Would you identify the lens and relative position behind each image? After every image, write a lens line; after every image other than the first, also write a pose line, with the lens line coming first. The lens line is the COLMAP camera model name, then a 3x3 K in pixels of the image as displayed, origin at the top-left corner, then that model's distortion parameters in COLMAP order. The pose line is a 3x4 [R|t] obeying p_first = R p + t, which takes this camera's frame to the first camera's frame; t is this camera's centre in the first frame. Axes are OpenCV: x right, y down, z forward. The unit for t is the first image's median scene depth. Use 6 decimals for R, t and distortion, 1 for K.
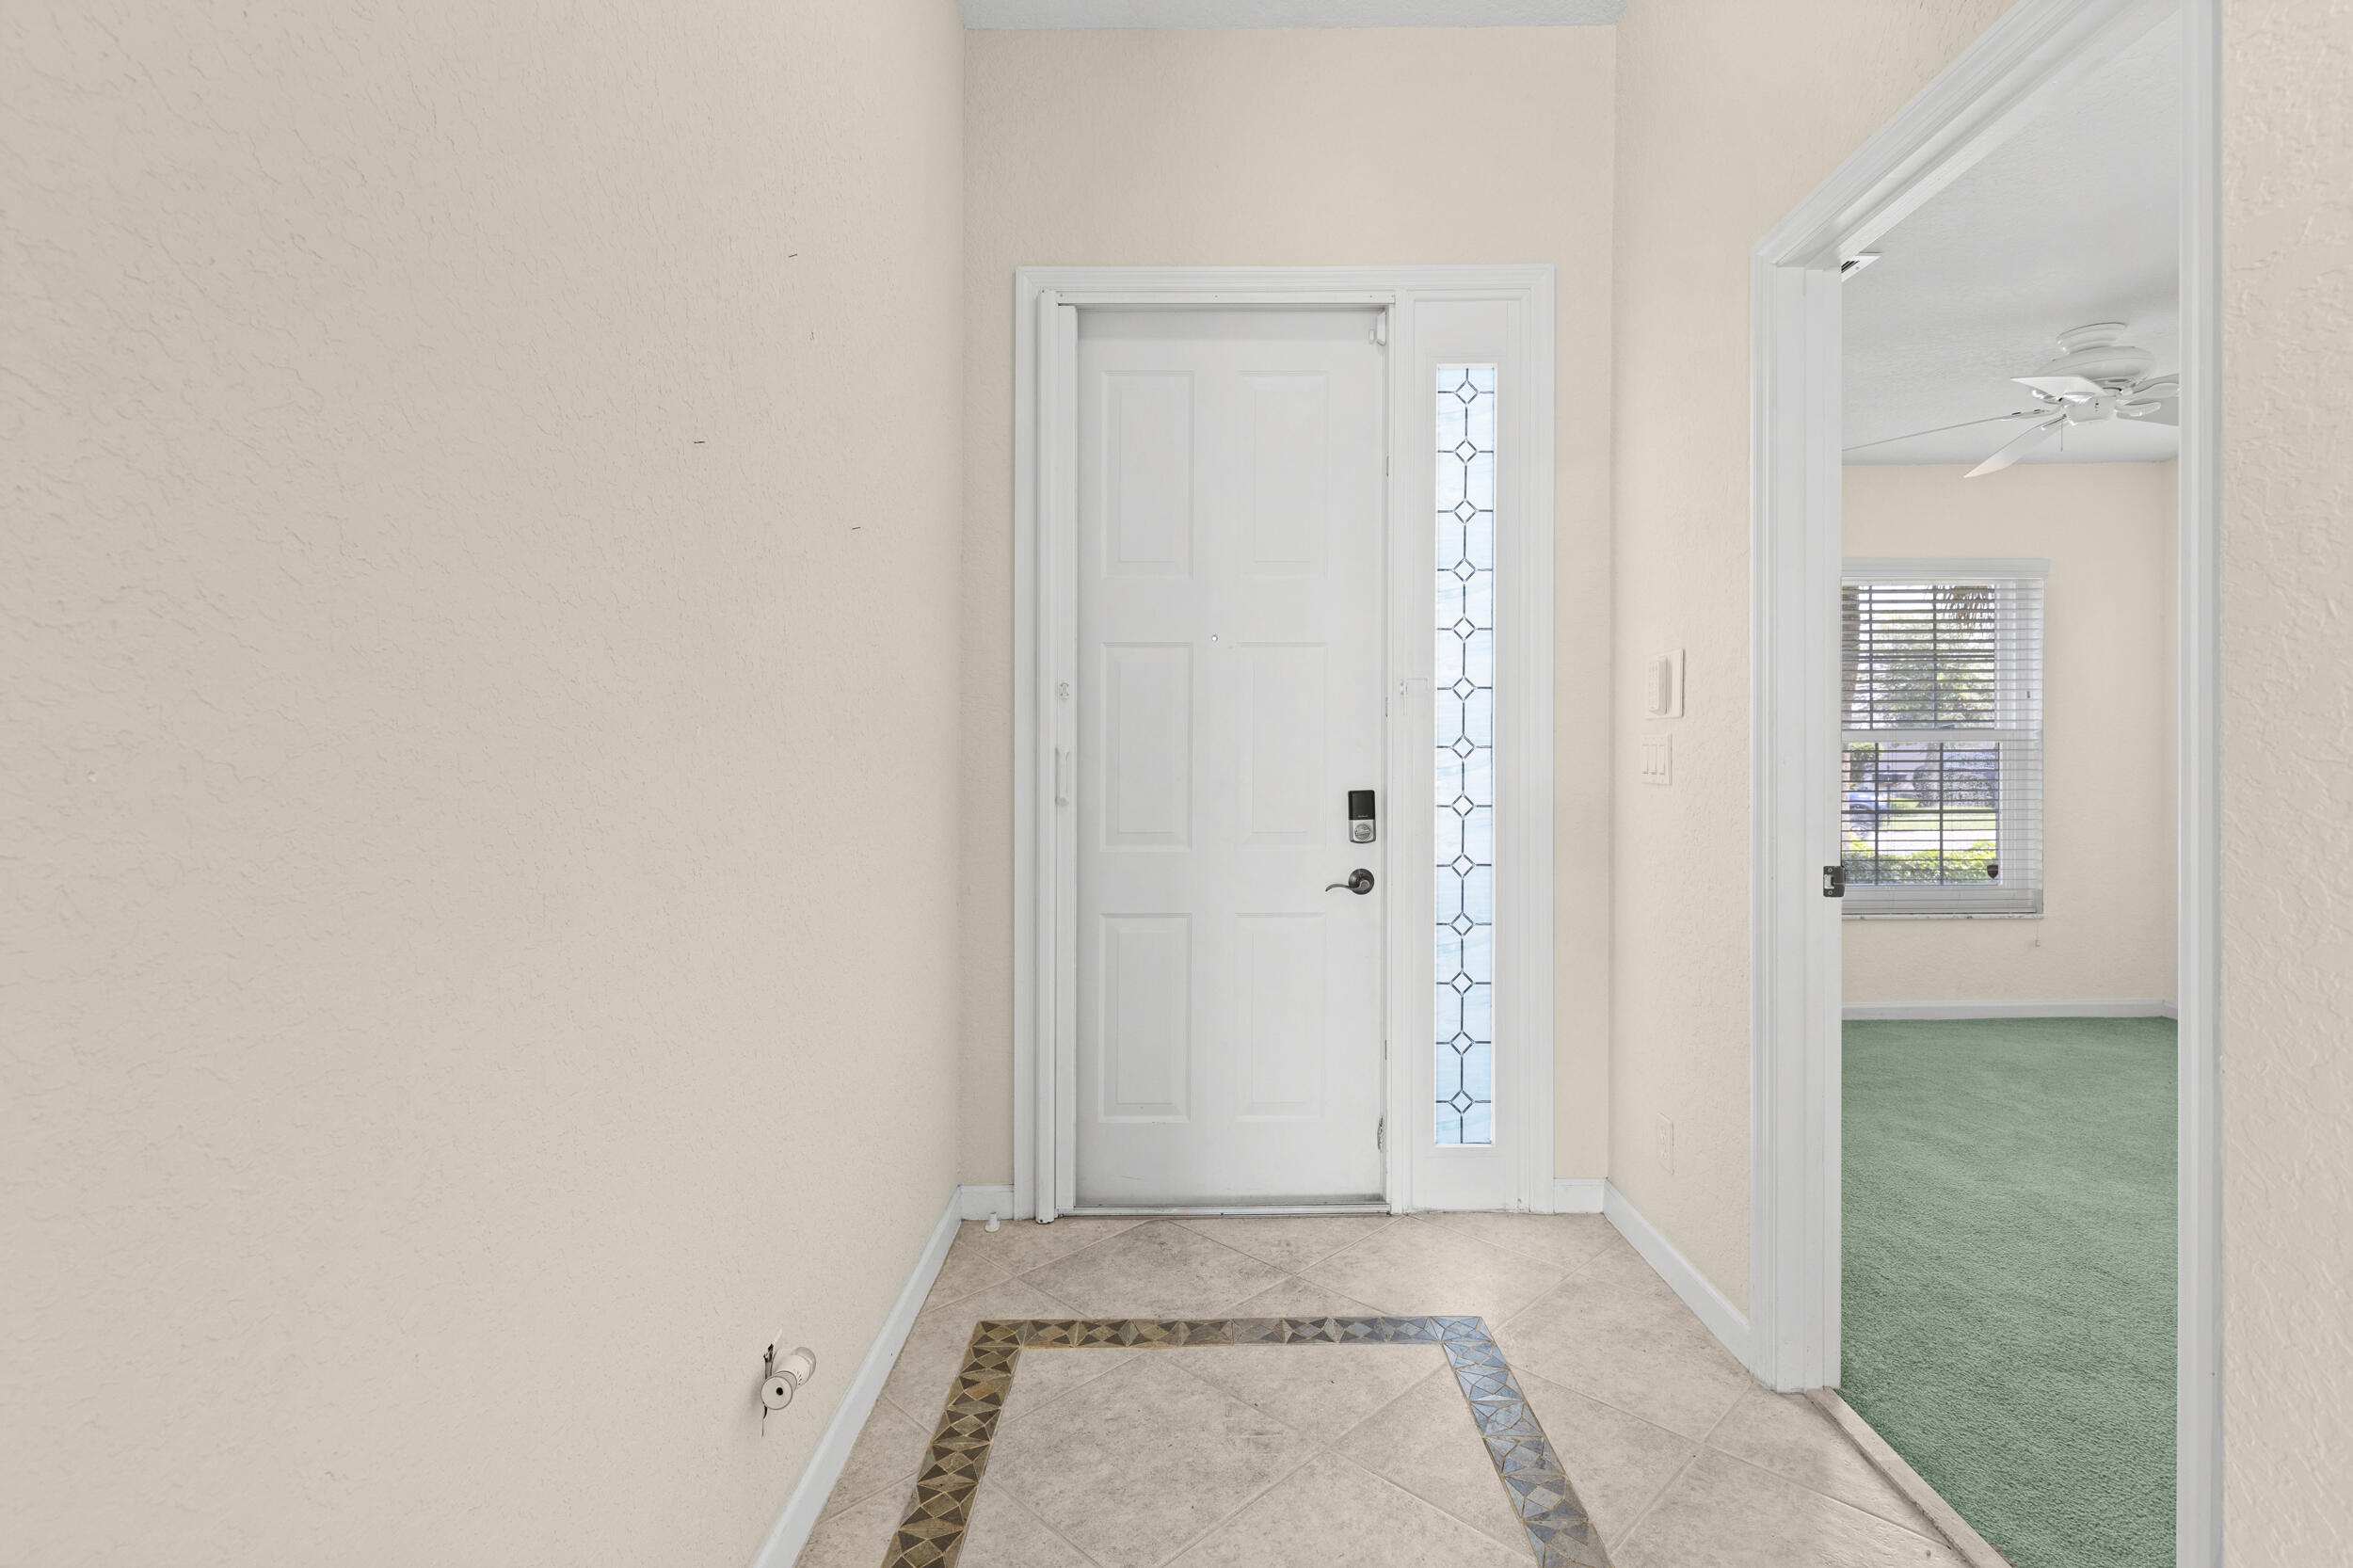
lens RADIAL K [[1078.2, 0, 1197.9], [0, 1078.2, 768.6], [0, 0, 1]] dist [-0.003315, -0.000099]
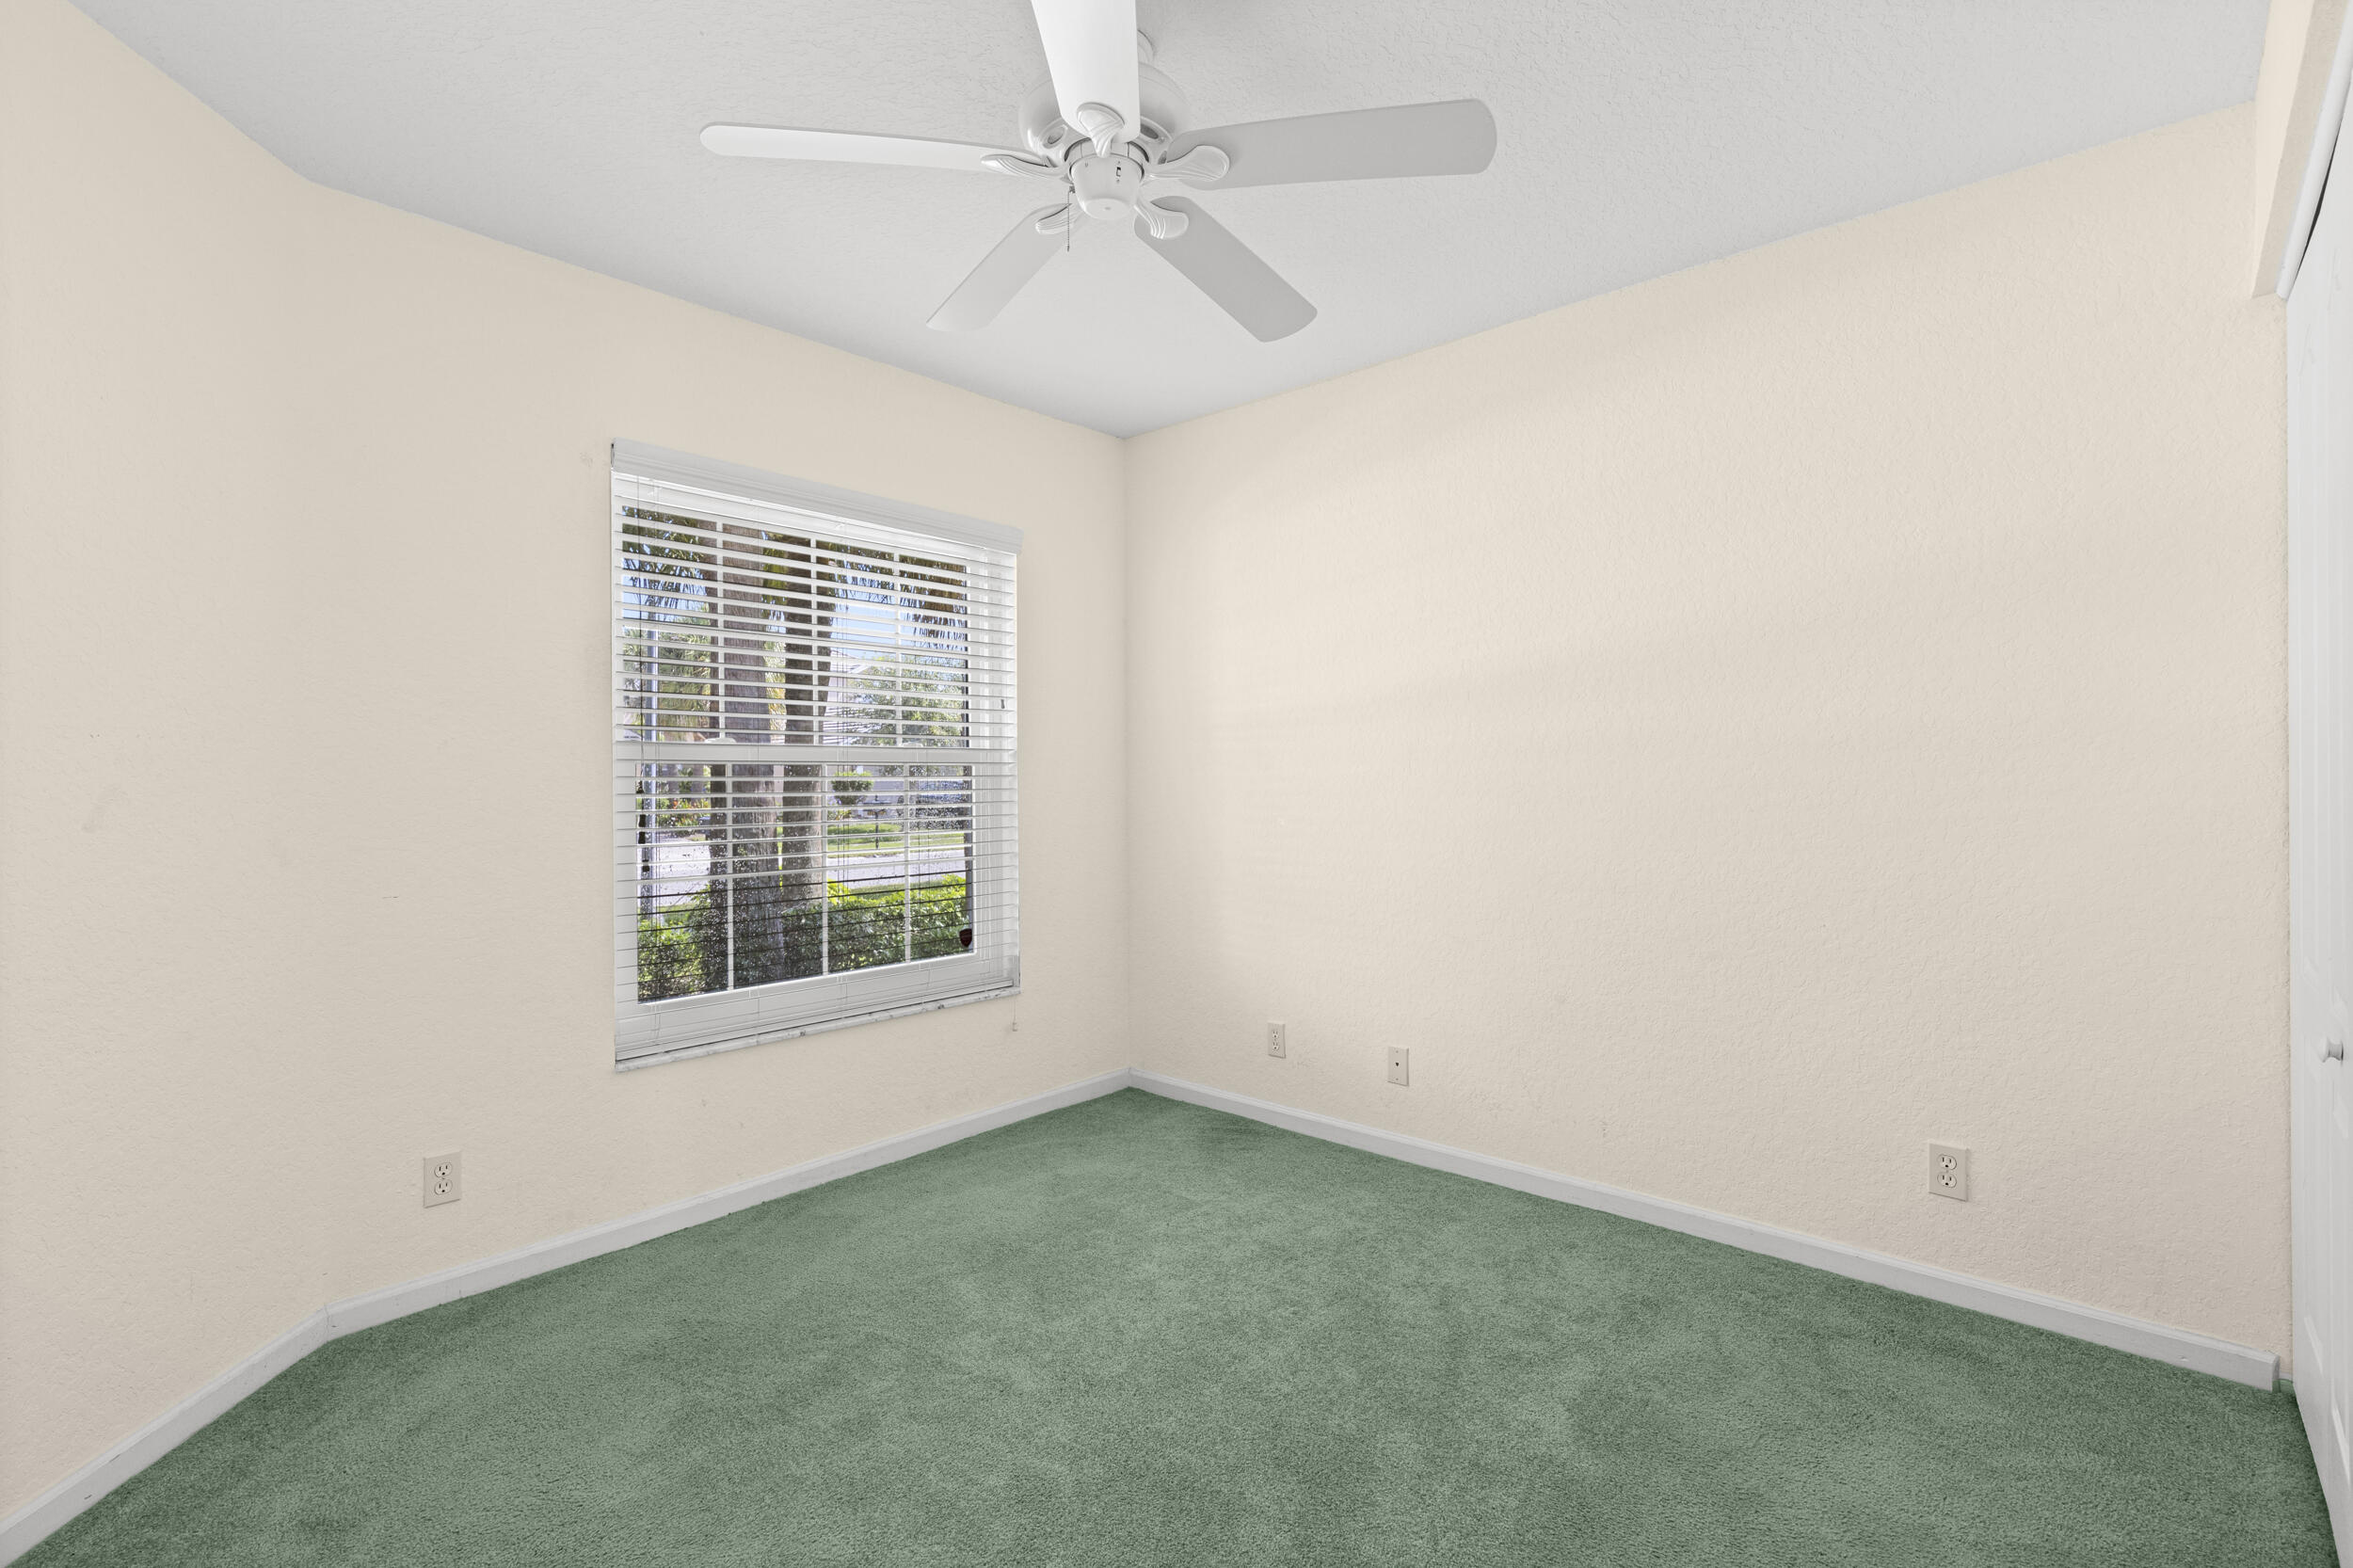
lens RADIAL K [[1078.2, 0, 1184.9], [0, 1078.2, 789.1], [0, 0, 1]] dist [-0.003315, -0.000099]
pose [[0.664255, -0.005461, 0.747486, 0.283572], [0.009846, 0.999950, -0.001444, -0.005710], [-0.747441, 0.008319, 0.664276, 0.392567]]
